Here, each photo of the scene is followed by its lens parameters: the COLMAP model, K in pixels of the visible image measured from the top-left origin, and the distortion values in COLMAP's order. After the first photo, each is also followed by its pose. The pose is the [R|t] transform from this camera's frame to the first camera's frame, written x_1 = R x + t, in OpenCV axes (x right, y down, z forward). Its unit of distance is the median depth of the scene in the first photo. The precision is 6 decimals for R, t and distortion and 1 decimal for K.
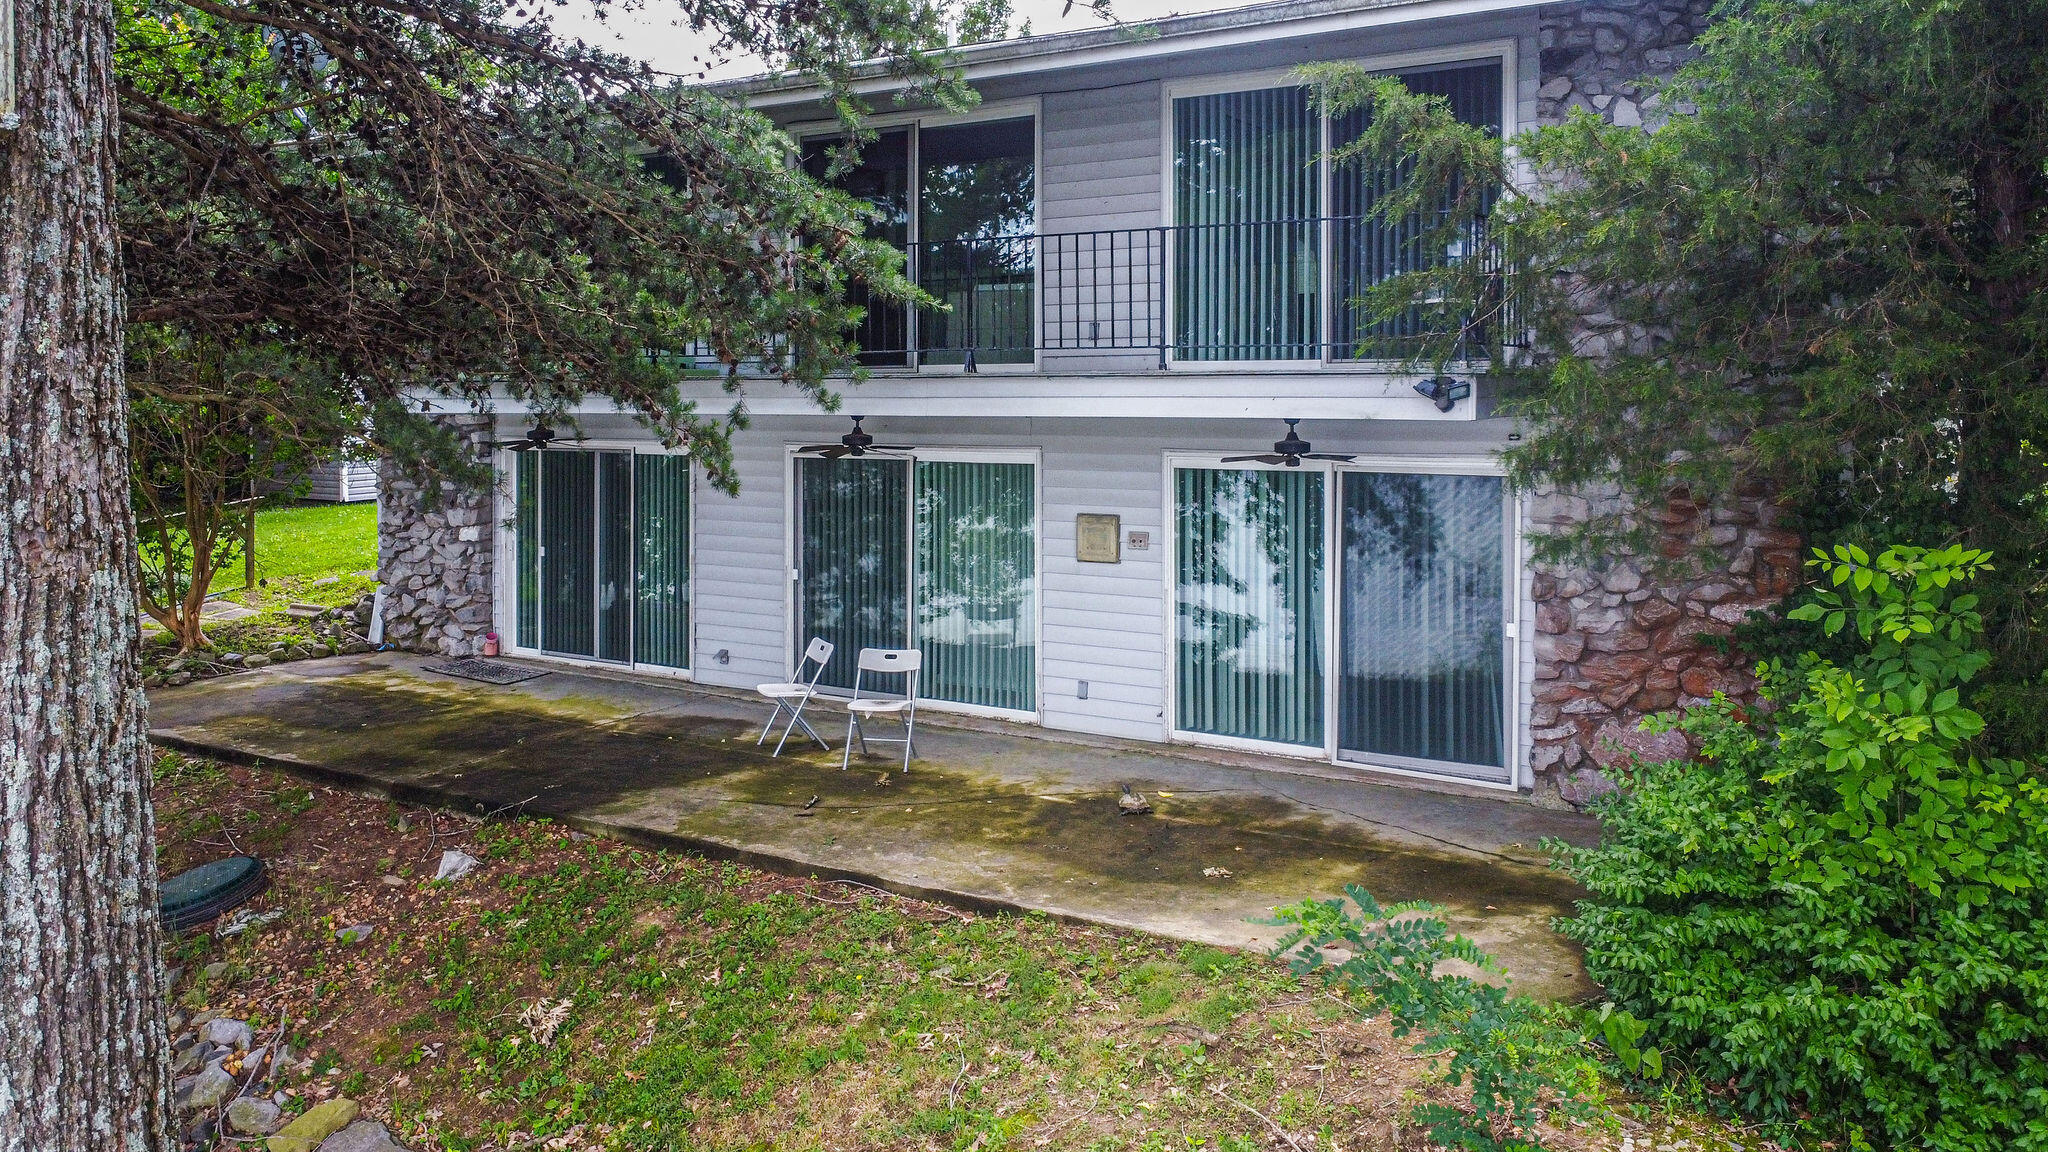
lens RADIAL K [[1448.7, 0, 1087.1], [0, 1448.7, 435.5], [0, 0, 1]] dist [0.001466, 0.001786]
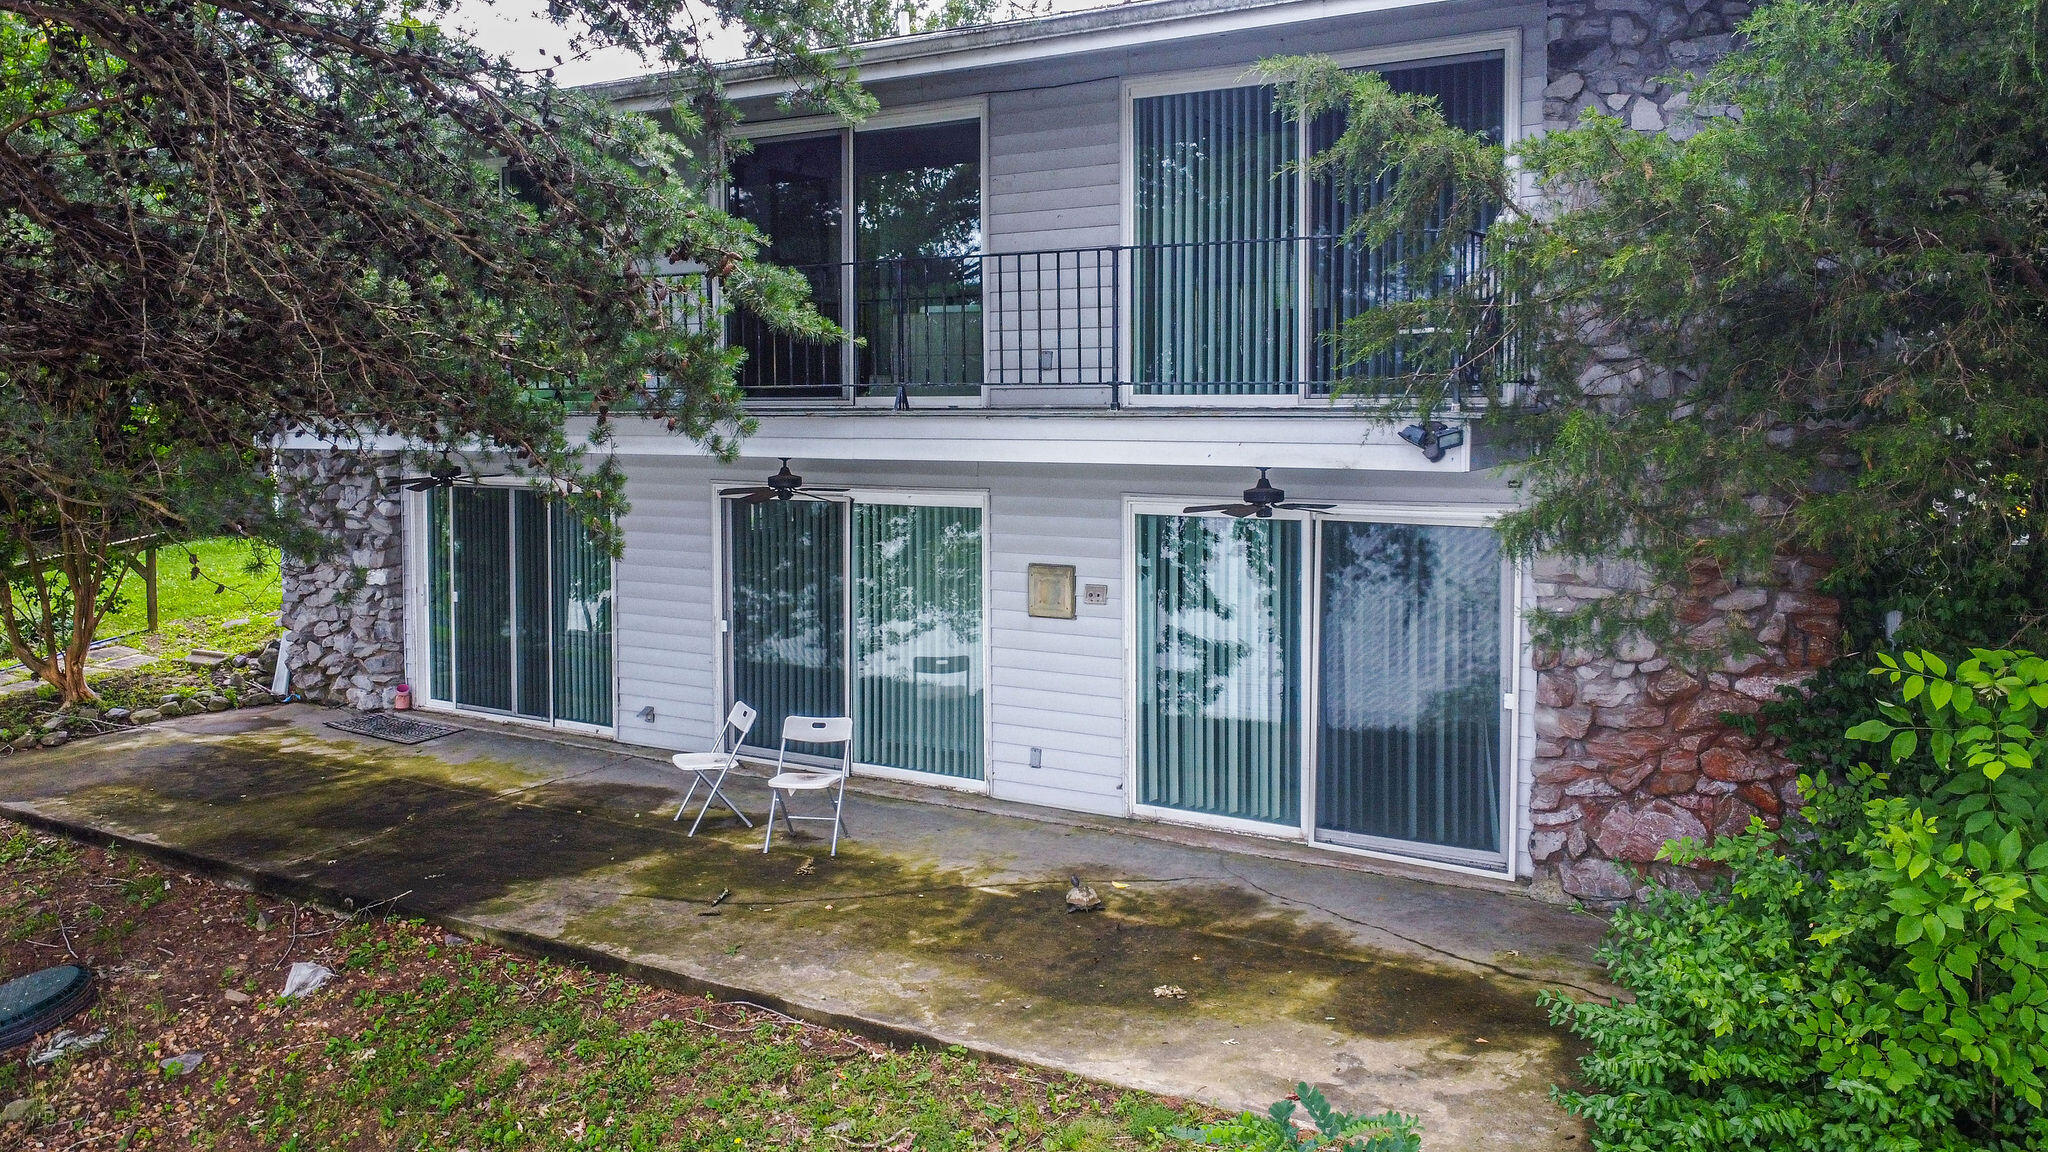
lens RADIAL K [[1467.9, 0, 1084.1], [0, 1467.9, 490.4], [0, 0, 1]] dist [0.003168, -0.003269]
pose [[0.999999, -0.001178, -0.000598, 0.033414], [0.001197, 0.999453, 0.033046, -0.025622], [0.000559, -0.033047, 0.999454, 0.106502]]
